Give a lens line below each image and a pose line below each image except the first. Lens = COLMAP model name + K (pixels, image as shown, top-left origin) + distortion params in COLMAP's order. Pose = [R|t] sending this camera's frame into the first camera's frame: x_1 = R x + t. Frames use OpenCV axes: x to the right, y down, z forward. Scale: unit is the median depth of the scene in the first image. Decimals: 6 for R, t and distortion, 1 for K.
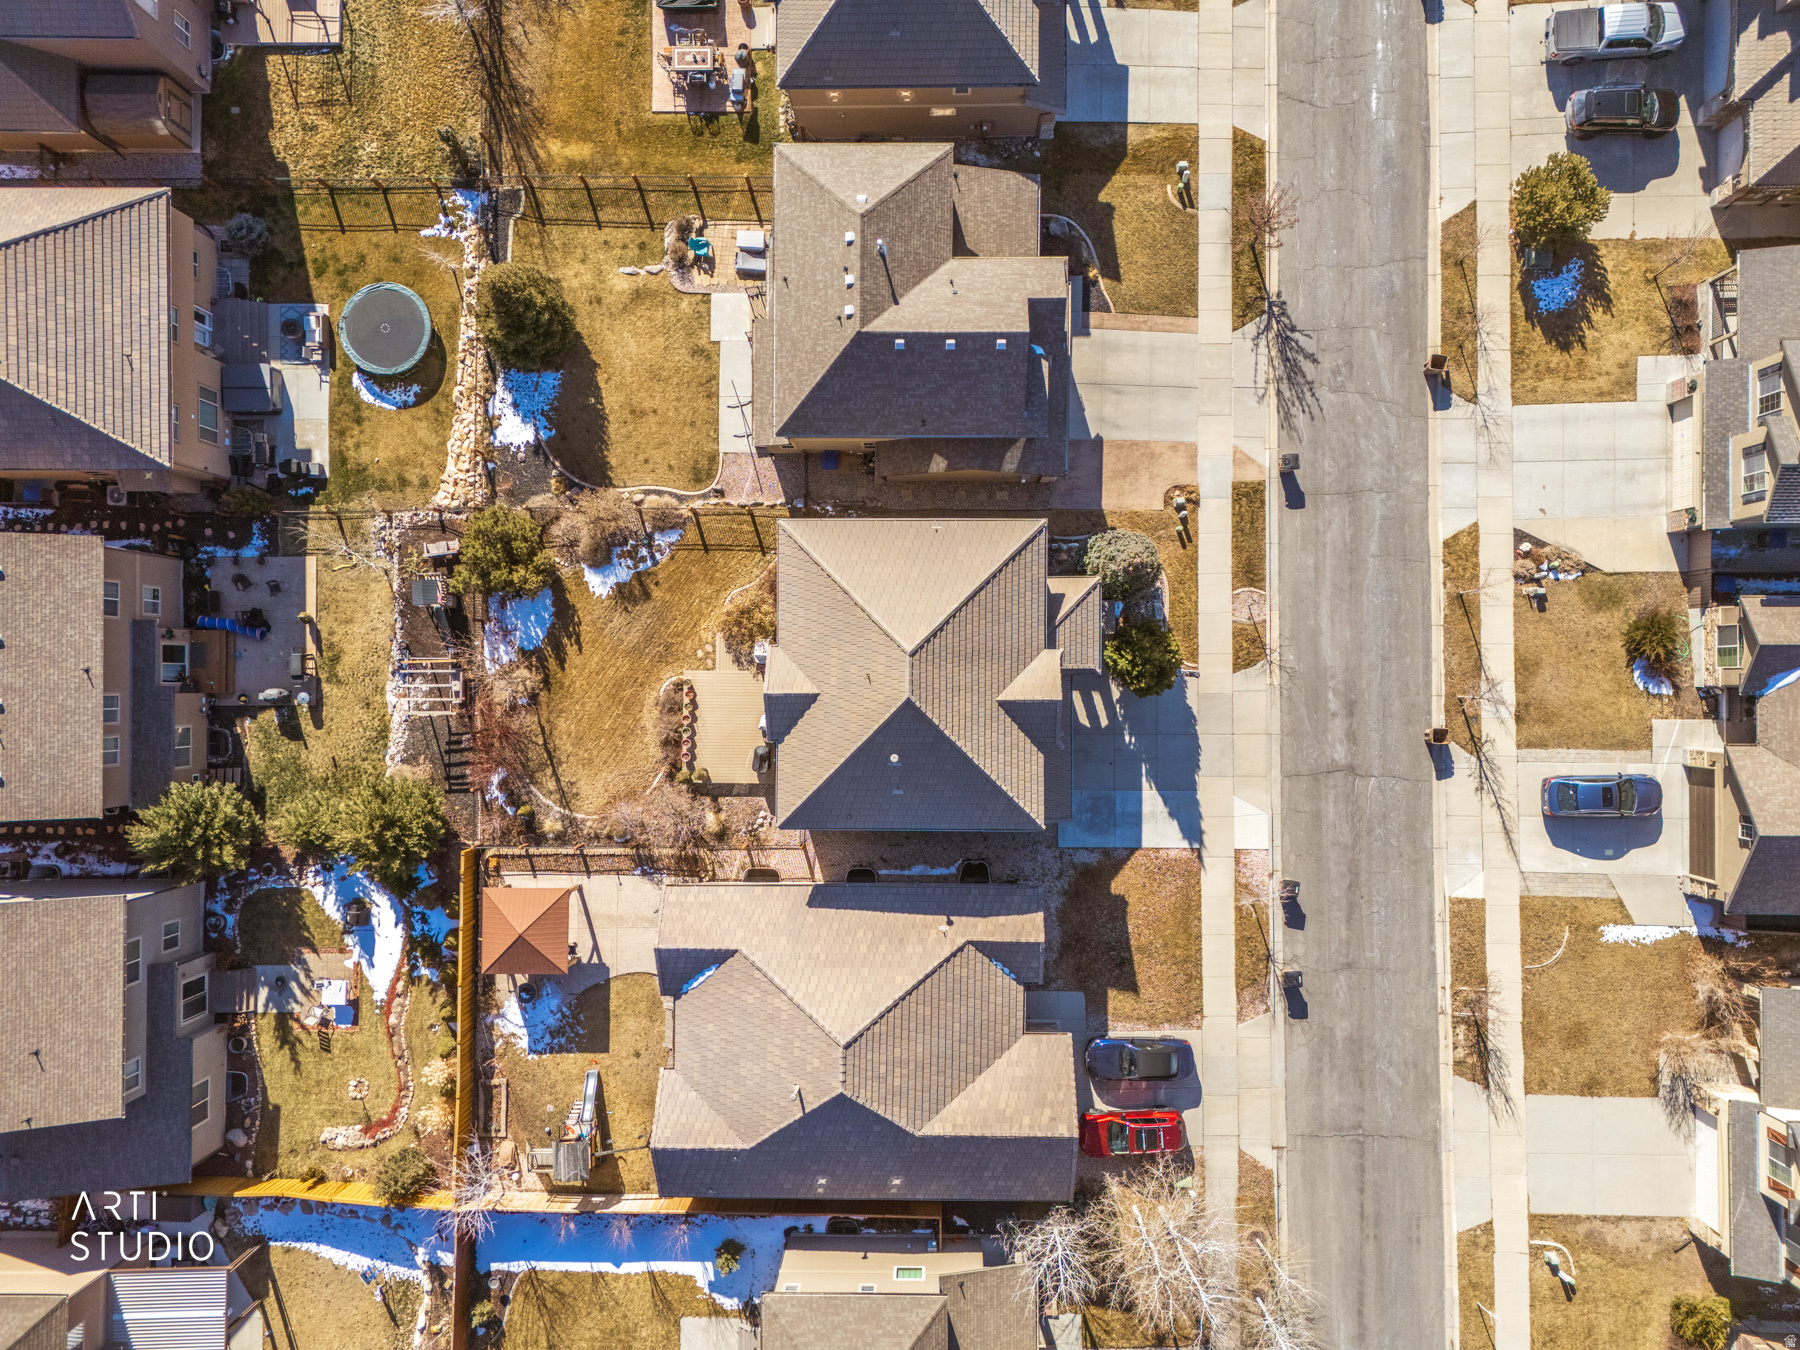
lens RADIAL K [[1322.1, 0, 912.8], [0, 1322.1, 662.8], [0, 0, 1]] dist [0.074608, -0.060770]
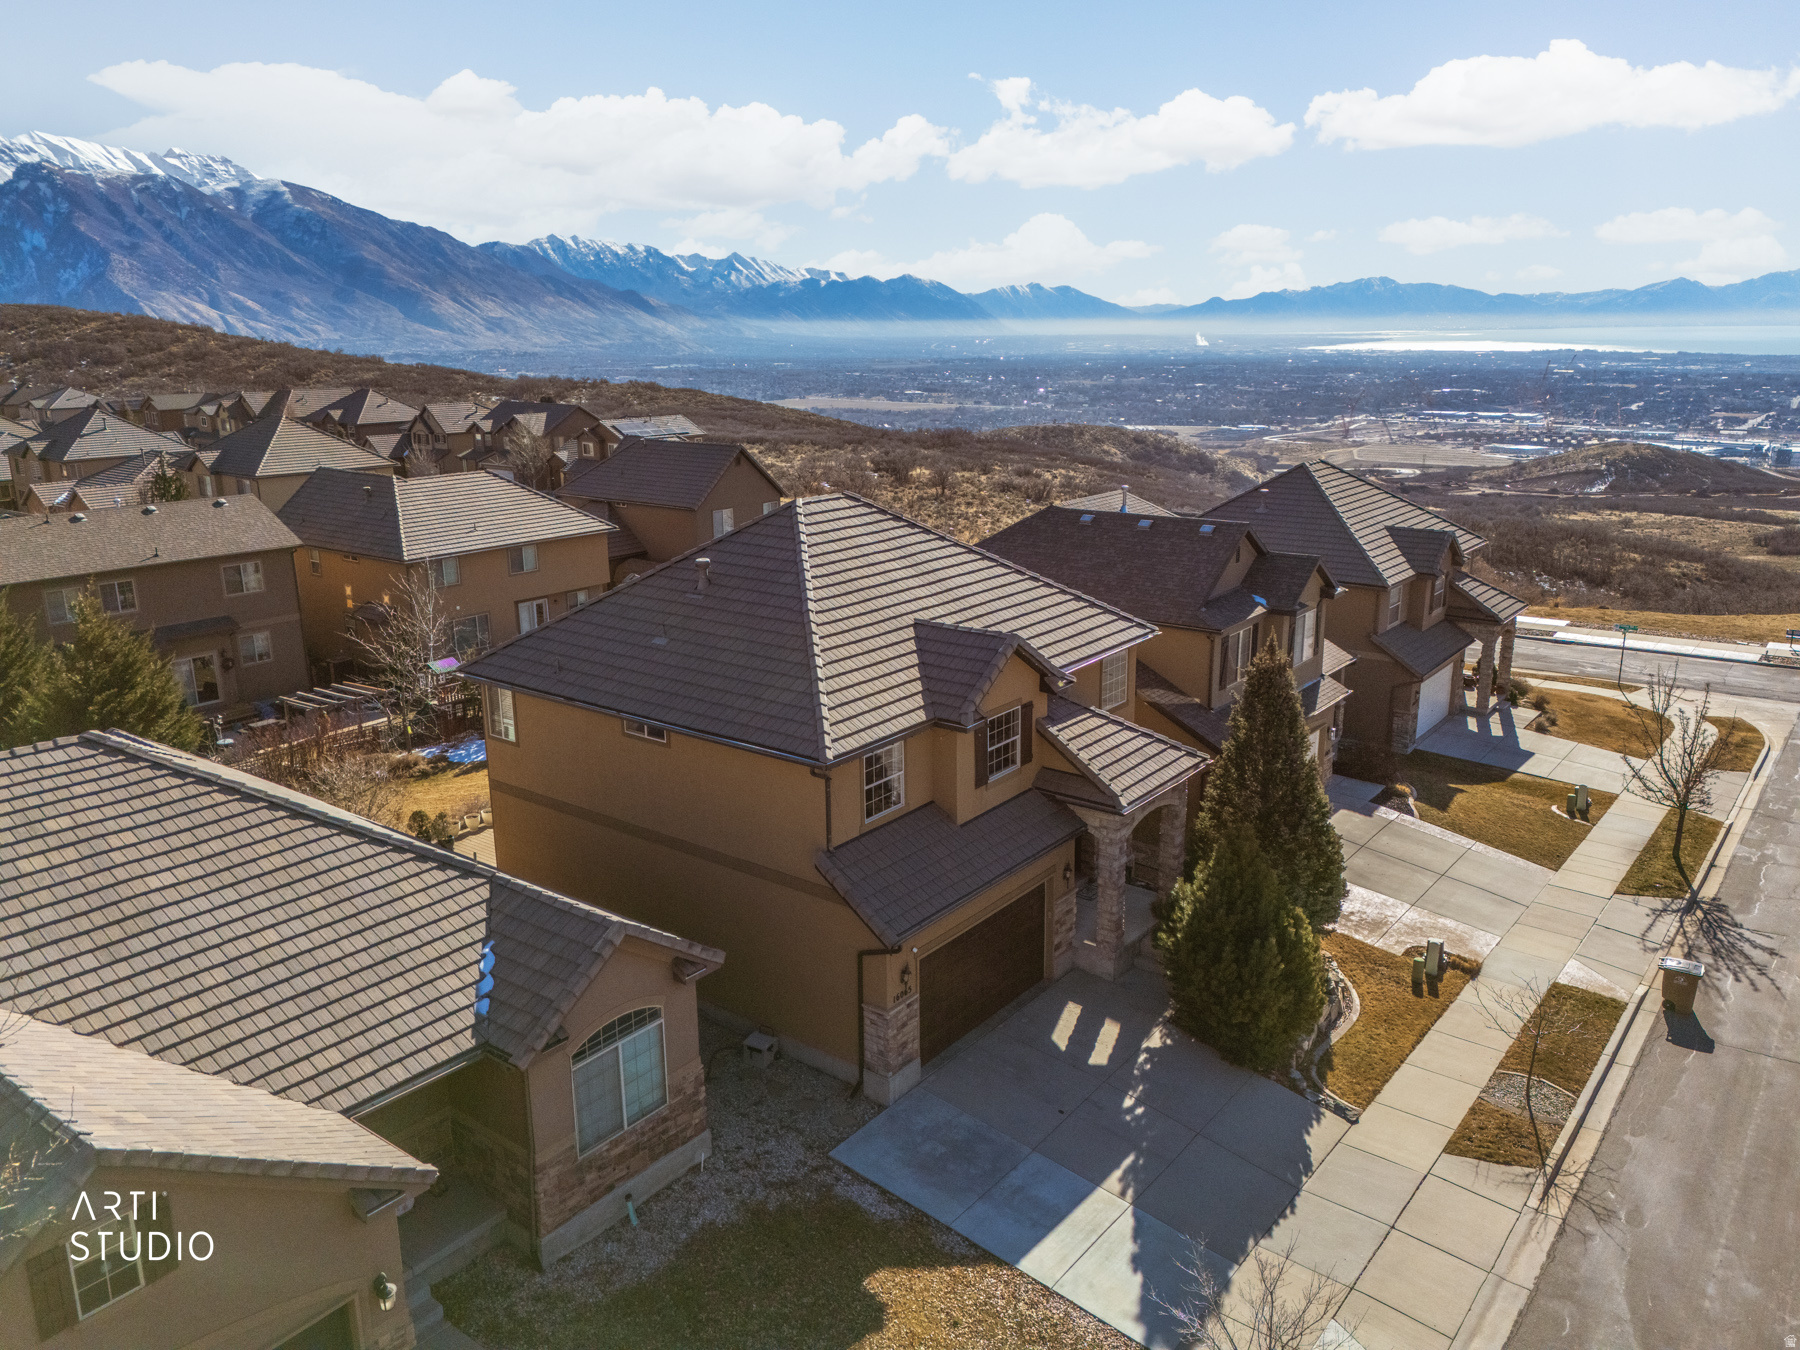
lens RADIAL K [[1322.1, 0, 913.5], [0, 1322.1, 677.6], [0, 0, 1]] dist [0.074608, -0.060770]
pose [[0.797922, 0.173432, -0.577271, 0.322533], [-0.602668, 0.212748, -0.769110, 0.385508], [-0.010575, 0.961592, 0.274278, 0.752896]]
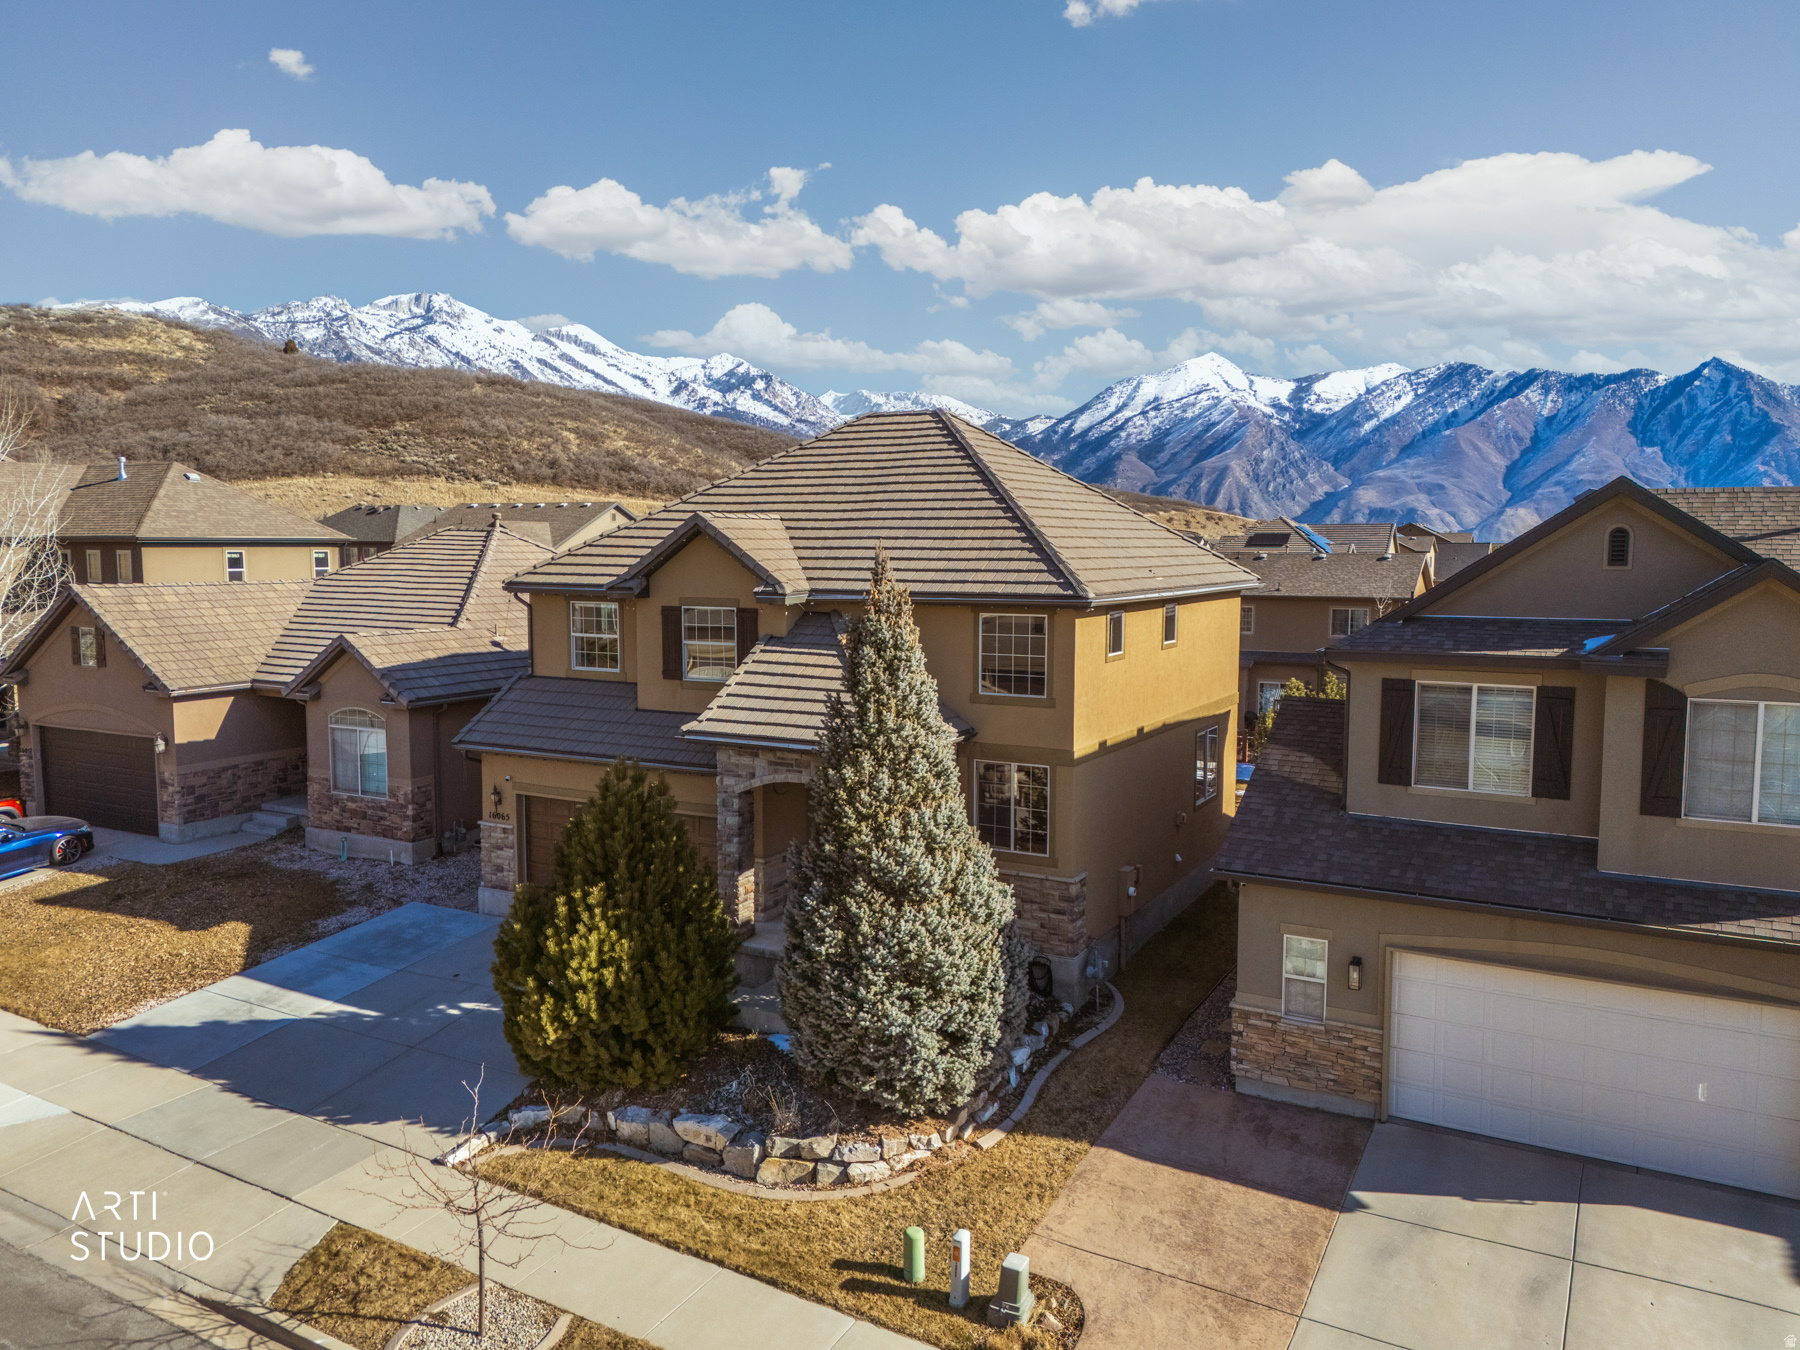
lens RADIAL K [[1322.1, 0, 902.6], [0, 1322.1, 672.2], [0, 0, 1]] dist [0.074608, -0.060770]
pose [[-0.480374, 0.107007, -0.870511, 0.409872], [-0.877016, -0.048209, 0.478037, -0.215827], [0.009187, 0.993089, 0.117006, 0.860263]]
